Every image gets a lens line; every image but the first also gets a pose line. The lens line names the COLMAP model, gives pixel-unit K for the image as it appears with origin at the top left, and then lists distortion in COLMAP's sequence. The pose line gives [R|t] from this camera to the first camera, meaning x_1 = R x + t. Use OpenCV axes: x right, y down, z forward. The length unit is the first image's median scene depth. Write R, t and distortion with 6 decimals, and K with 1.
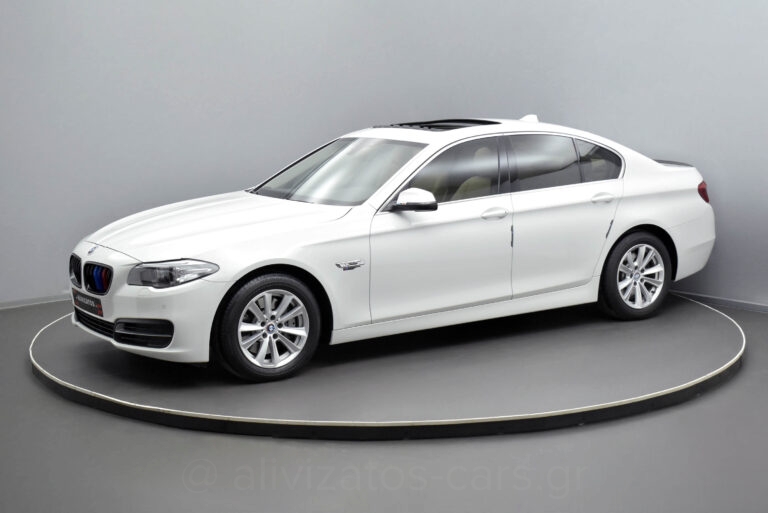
lens RADIAL K [[1209.1, 0, 379.2], [0, 1209.1, 252.8], [0, 0, 1]] dist [-0.102100, 0.000000]
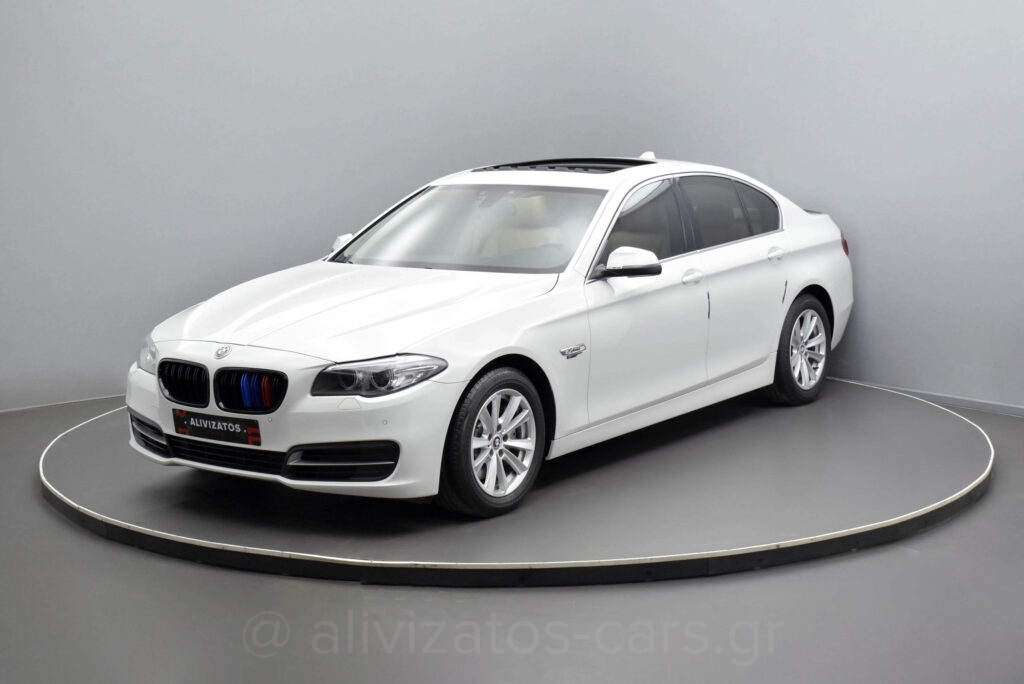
lens RADIAL K [[1612.1, 0, 515.3], [0, 1612.1, 344.6], [0, 0, 1]] dist [-0.102100, 0.000000]
pose [[0.932261, -0.054941, 0.357590, -0.409416], [0.055220, 0.998430, 0.009441, -0.005444], [-0.357547, 0.010945, 0.933831, 0.073932]]
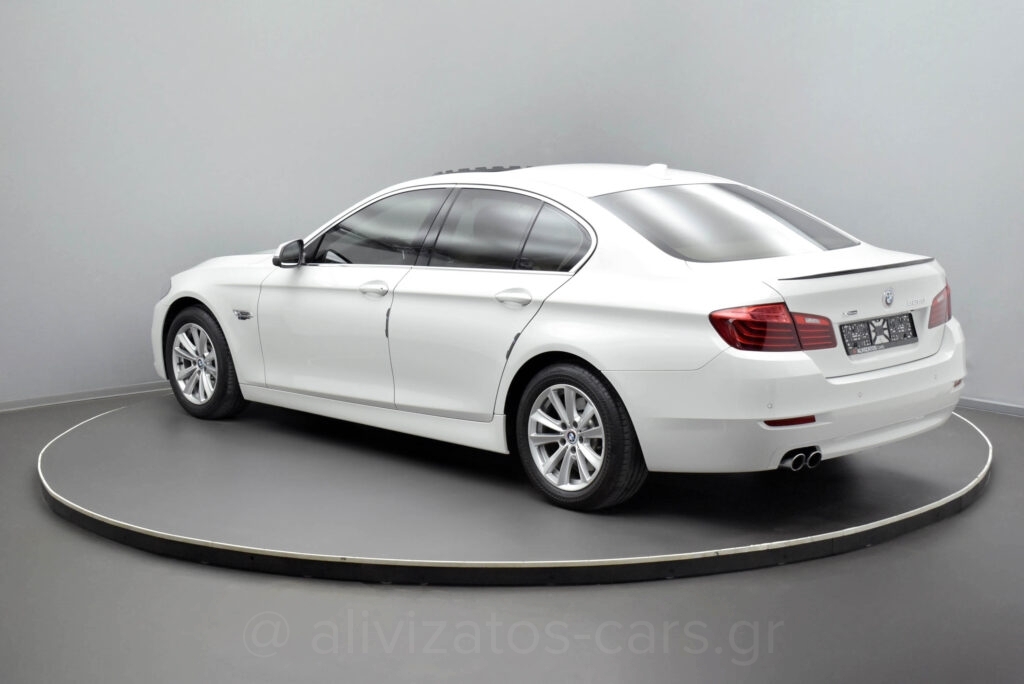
lens RADIAL K [[1612.1, 0, 516.6], [0, 1612.1, 339.3], [0, 0, 1]] dist [-0.102100, 0.000000]
pose [[0.197158, 0.167497, -0.965957, 1.150195], [-0.123215, 0.981718, 0.145081, -0.166897], [0.972598, 0.090416, 0.214191, 0.929278]]
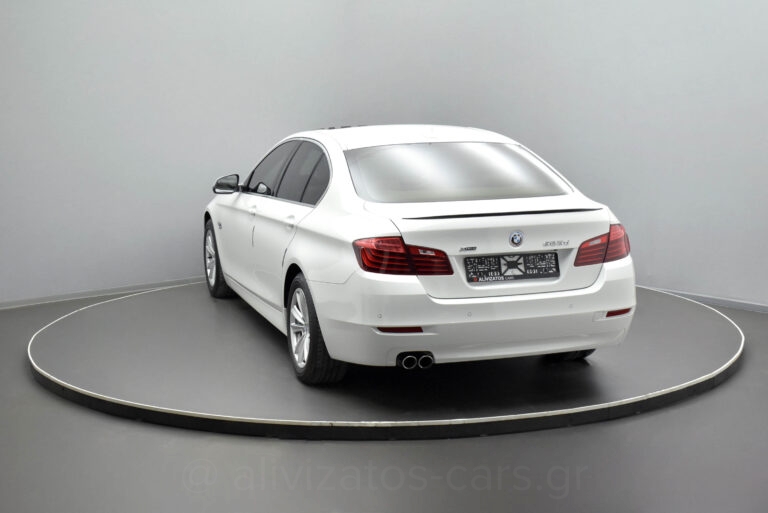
lens RADIAL K [[1209.1, 0, 384.2], [0, 1209.1, 258.5], [0, 0, 1]] dist [-0.102100, 0.000000]
pose [[-0.254765, 0.175566, -0.950932, 1.137076], [-0.108813, 0.971930, 0.208595, -0.237045], [0.960861, 0.156617, -0.228510, 1.439528]]
